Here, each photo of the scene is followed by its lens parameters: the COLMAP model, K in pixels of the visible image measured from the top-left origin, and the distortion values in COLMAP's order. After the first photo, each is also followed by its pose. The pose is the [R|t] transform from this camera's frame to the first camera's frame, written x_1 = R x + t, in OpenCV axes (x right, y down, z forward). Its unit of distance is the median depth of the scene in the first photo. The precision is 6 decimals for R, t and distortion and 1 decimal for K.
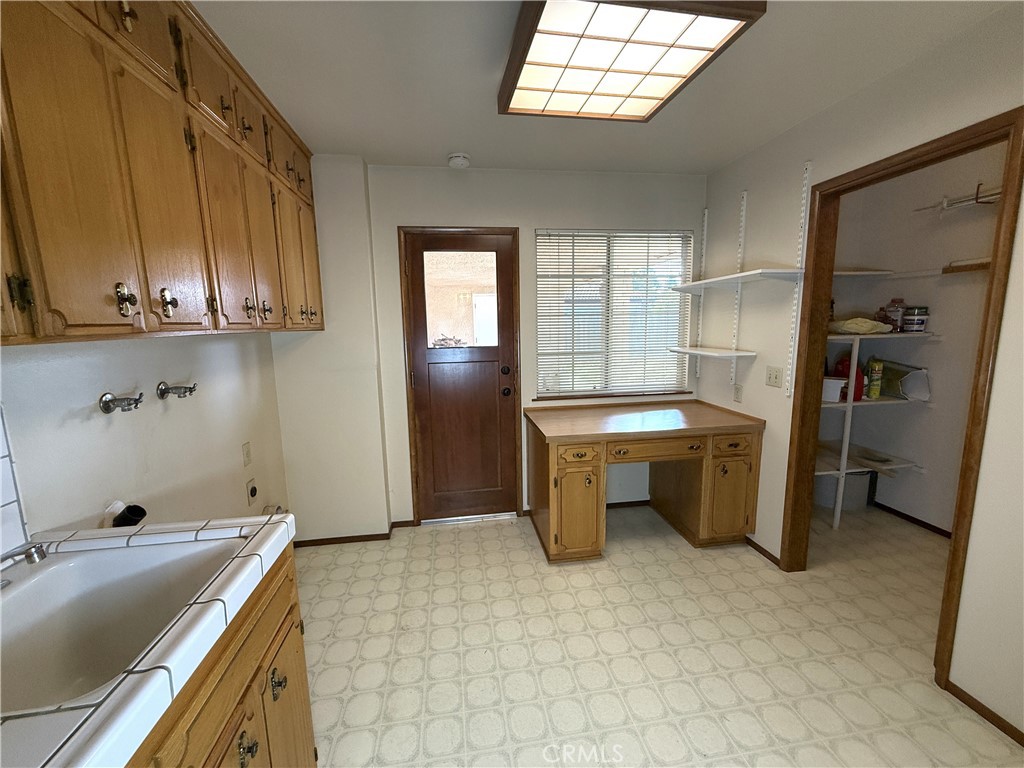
lens RADIAL K [[409.6, 0, 509.6], [0, 409.6, 384.4], [0, 0, 1]] dist [-0.000501, -0.000067]
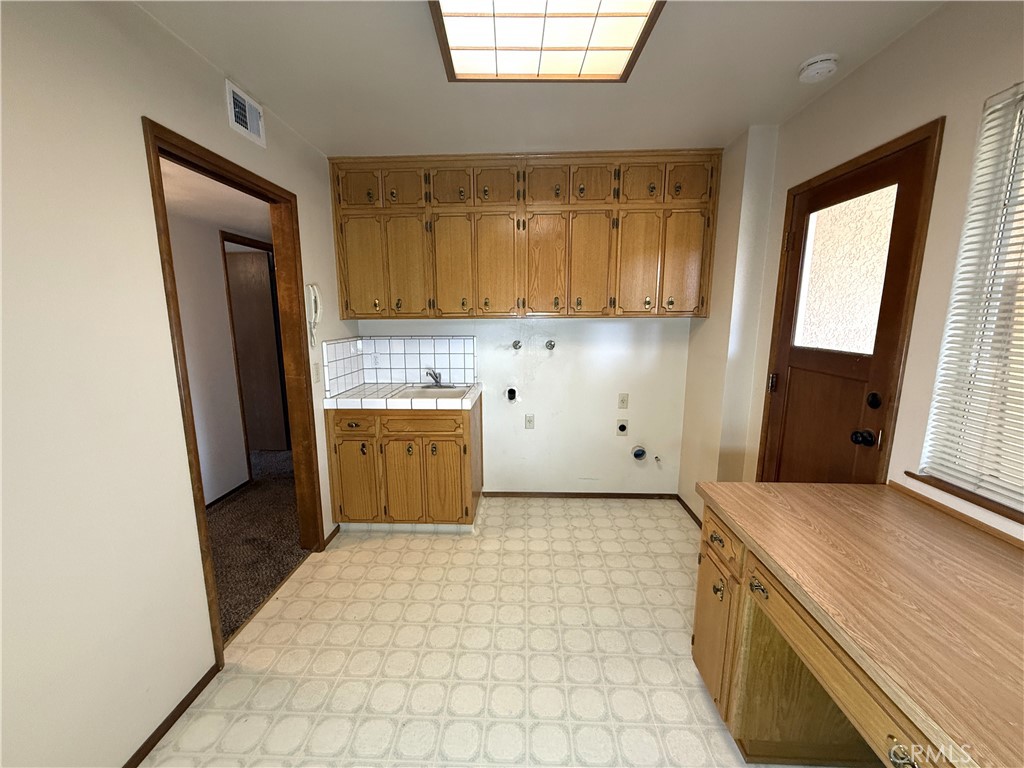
lens RADIAL K [[409.6, 0, 509.6], [0, 409.6, 384.4], [0, 0, 1]] dist [-0.000501, -0.000067]
pose [[-0.188704, 0.185561, -0.964343, 0.551969], [-0.140812, 0.966726, 0.213574, -0.093953], [0.971886, 0.176093, -0.156296, 0.548916]]
